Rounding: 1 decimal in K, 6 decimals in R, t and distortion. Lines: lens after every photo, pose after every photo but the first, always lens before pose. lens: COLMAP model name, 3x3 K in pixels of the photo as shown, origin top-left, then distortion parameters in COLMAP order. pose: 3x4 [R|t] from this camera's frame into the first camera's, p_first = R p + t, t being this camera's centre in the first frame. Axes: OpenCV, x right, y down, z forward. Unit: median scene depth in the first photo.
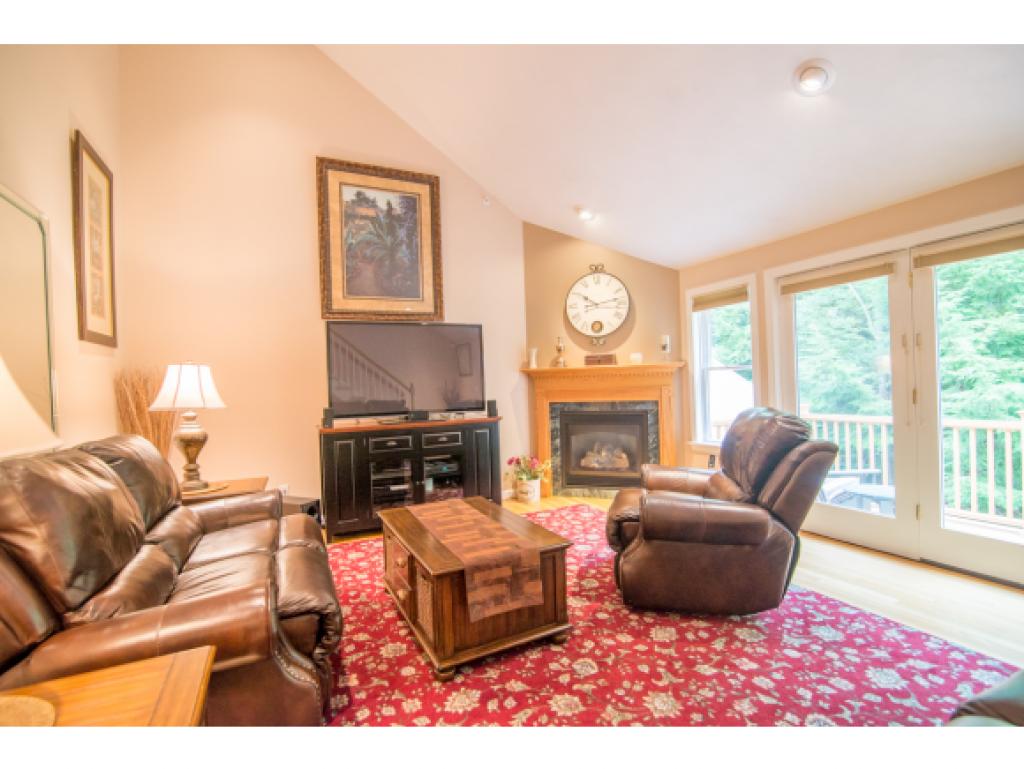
lens RADIAL K [[470.2, 0, 512.0], [0, 470.2, 384.5], [0, 0, 1]] dist [-0.018324, 0.000191]
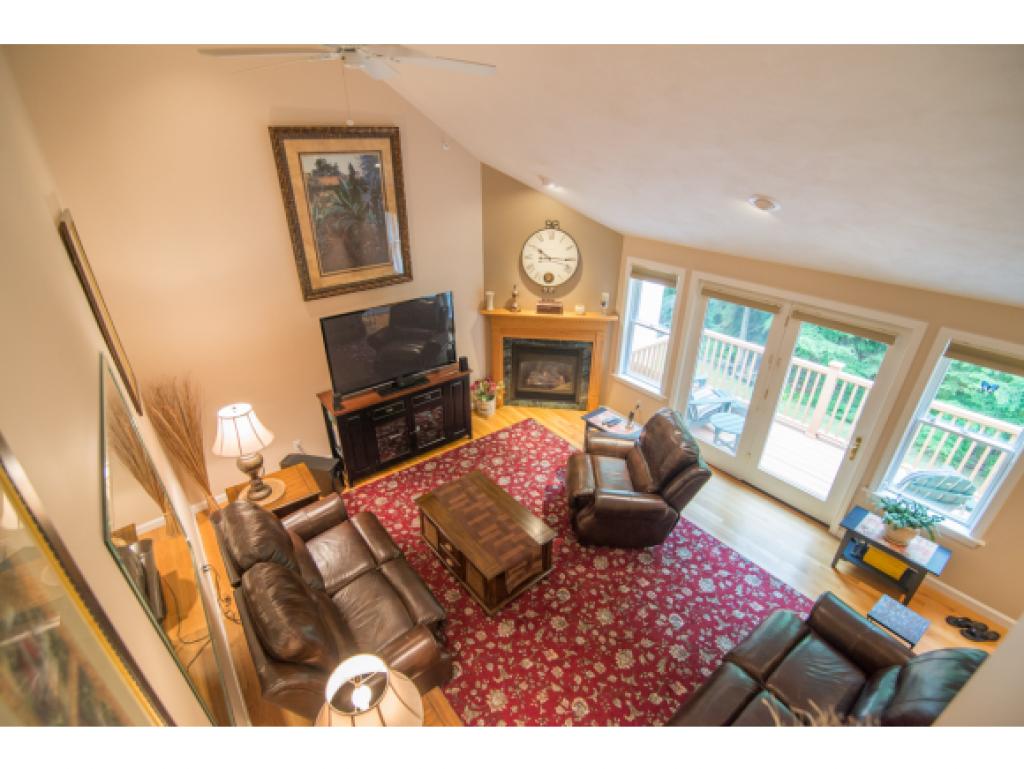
lens RADIAL K [[470.2, 0, 512.0], [0, 470.2, 384.5], [0, 0, 1]] dist [-0.018324, 0.000191]
pose [[0.976457, -0.063954, 0.206013, -0.166256], [-0.037940, 0.889233, 0.455879, -0.436712], [-0.212349, -0.452963, 0.865871, -0.086387]]
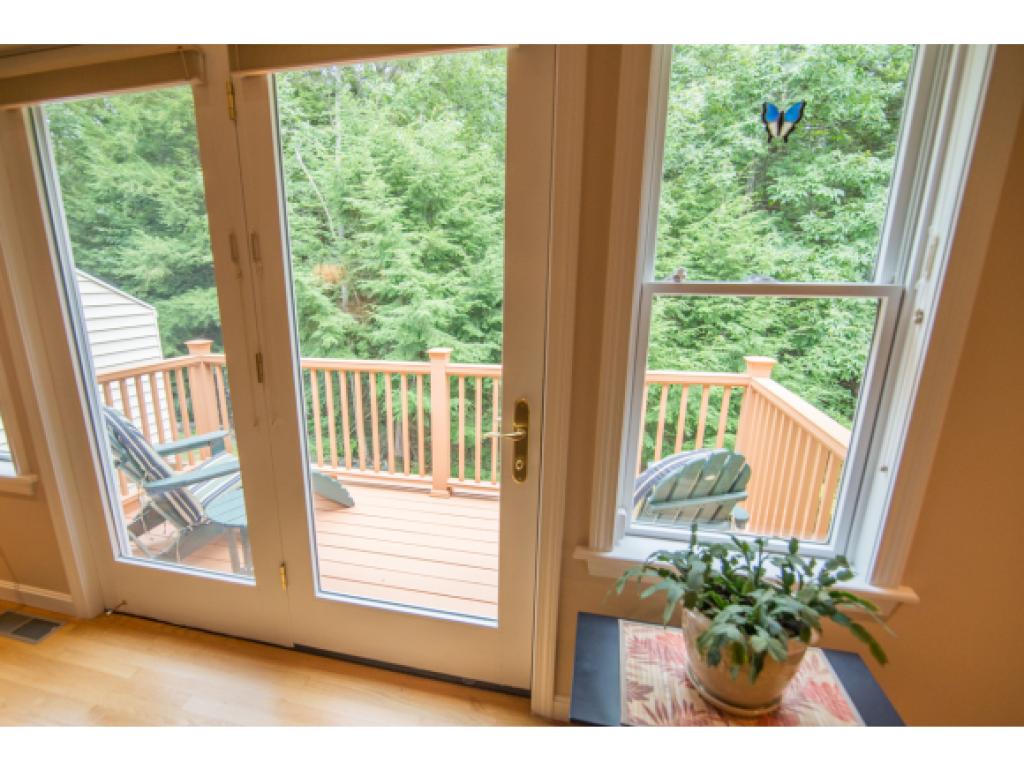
lens RADIAL K [[505.4, 0, 467.3], [0, 505.4, 411.2], [0, 0, 1]] dist [-0.000538, 0.000009]
pose [[0.646142, -0.167531, 0.744603, 0.395077], [-0.016571, 0.972302, 0.233142, -0.038937], [-0.763037, -0.162981, 0.625469, 0.319119]]
